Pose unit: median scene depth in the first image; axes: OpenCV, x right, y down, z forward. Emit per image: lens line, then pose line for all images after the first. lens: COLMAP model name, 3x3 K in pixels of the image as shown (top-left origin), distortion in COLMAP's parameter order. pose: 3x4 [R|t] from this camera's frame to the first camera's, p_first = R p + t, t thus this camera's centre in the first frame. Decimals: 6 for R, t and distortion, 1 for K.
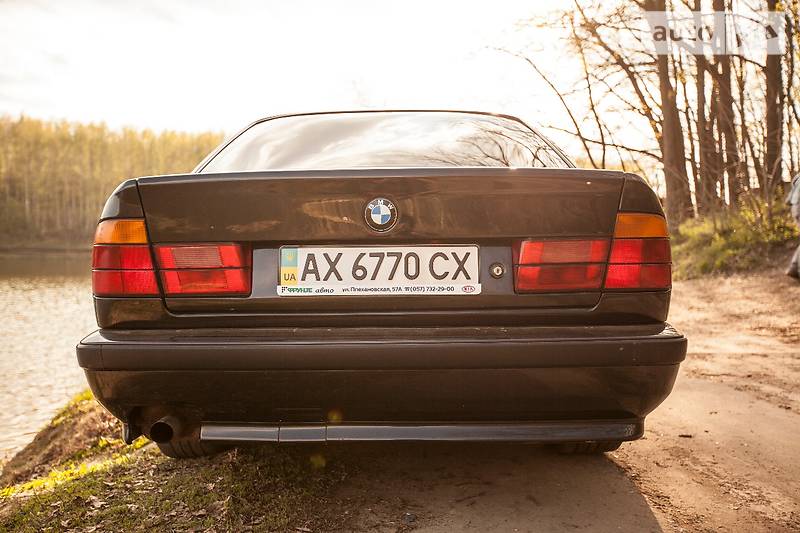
lens RADIAL K [[785.3, 0, 399.8], [0, 785.3, 268.0], [0, 0, 1]] dist [-0.064269, 0.000000]
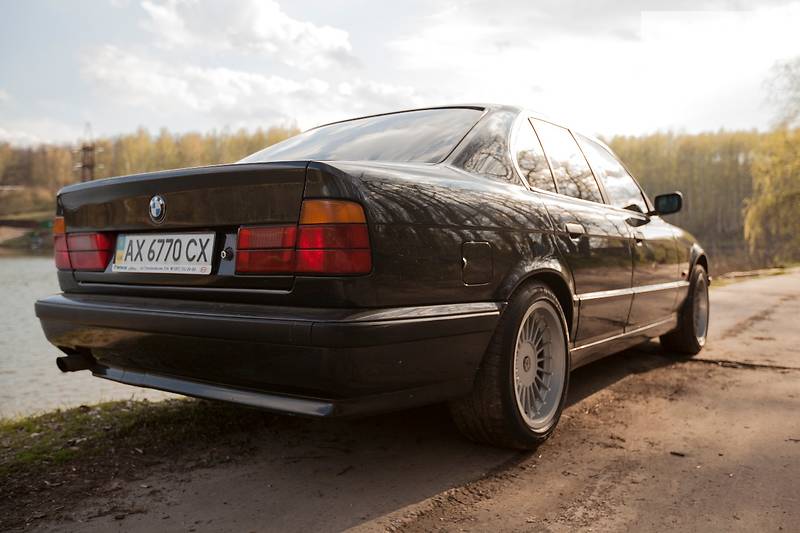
lens RADIAL K [[744.1, 0, 399.8], [0, 744.1, 264.2], [0, 0, 1]] dist [-0.000129, 0.000000]
pose [[0.800142, 0.017750, -0.599548, 0.984795], [-0.020105, 0.999794, 0.002768, 0.009103], [0.599474, 0.009839, 0.800334, 0.281794]]
